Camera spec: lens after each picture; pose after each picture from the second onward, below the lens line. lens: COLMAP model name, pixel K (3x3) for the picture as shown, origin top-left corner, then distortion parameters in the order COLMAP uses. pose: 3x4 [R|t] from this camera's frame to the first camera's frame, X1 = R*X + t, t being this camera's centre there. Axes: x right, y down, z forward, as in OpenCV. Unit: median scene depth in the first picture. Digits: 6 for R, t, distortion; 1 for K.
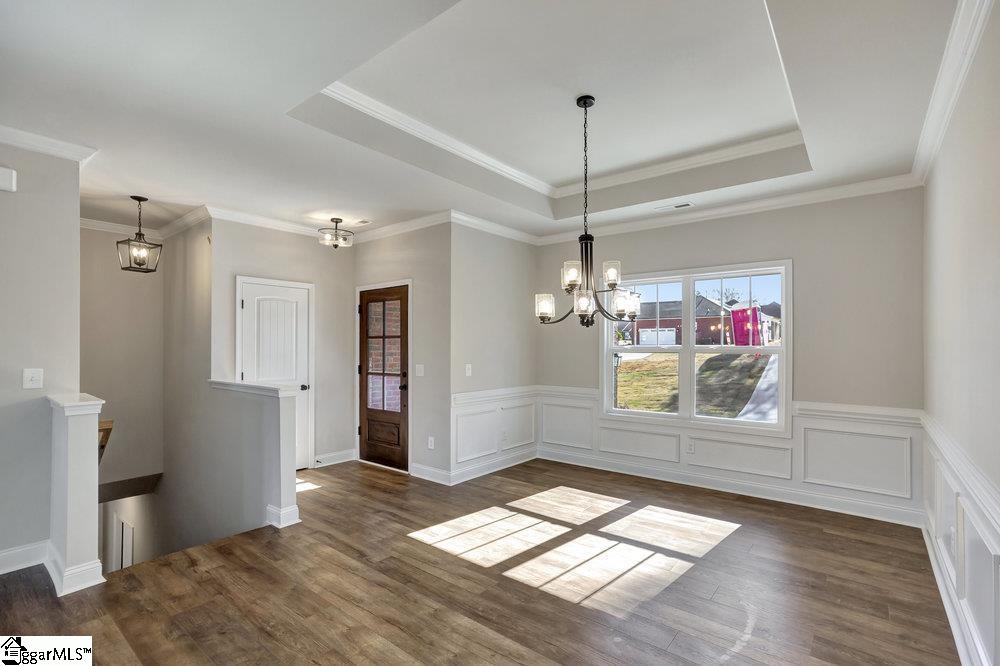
lens RADIAL K [[455.5, 0, 507.8], [0, 455.5, 333.9], [0, 0, 1]] dist [-0.016245, 0.000527]
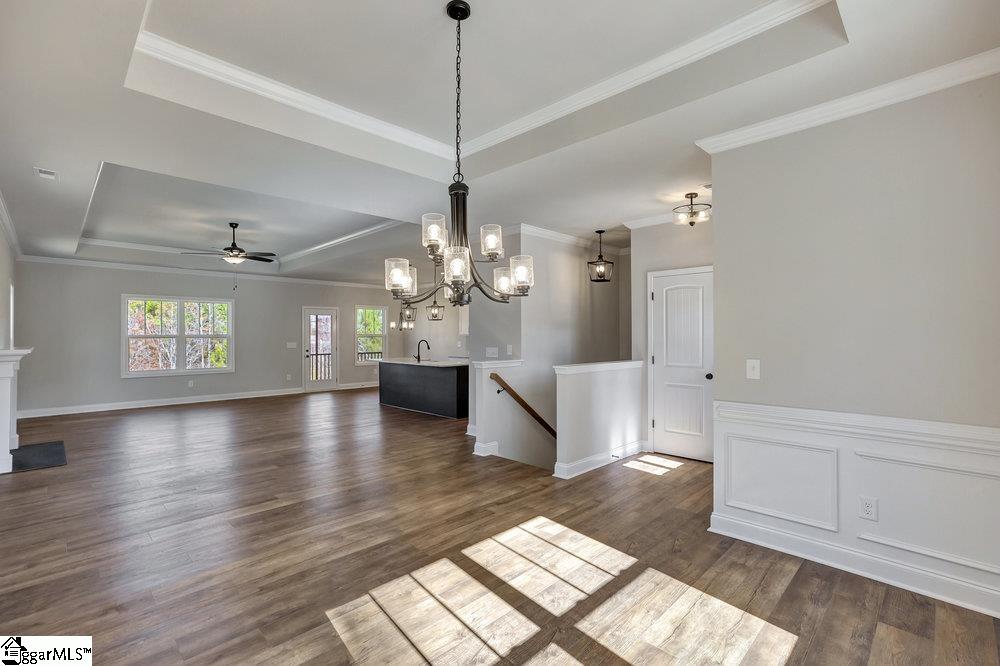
lens RADIAL K [[455.5, 0, 507.8], [0, 455.5, 333.9], [0, 0, 1]] dist [-0.016245, 0.000527]
pose [[-0.098787, -0.003222, -0.995103, 0.784442], [0.030986, 0.999500, -0.006312, 0.032569], [0.994626, -0.031458, -0.098638, 1.002813]]
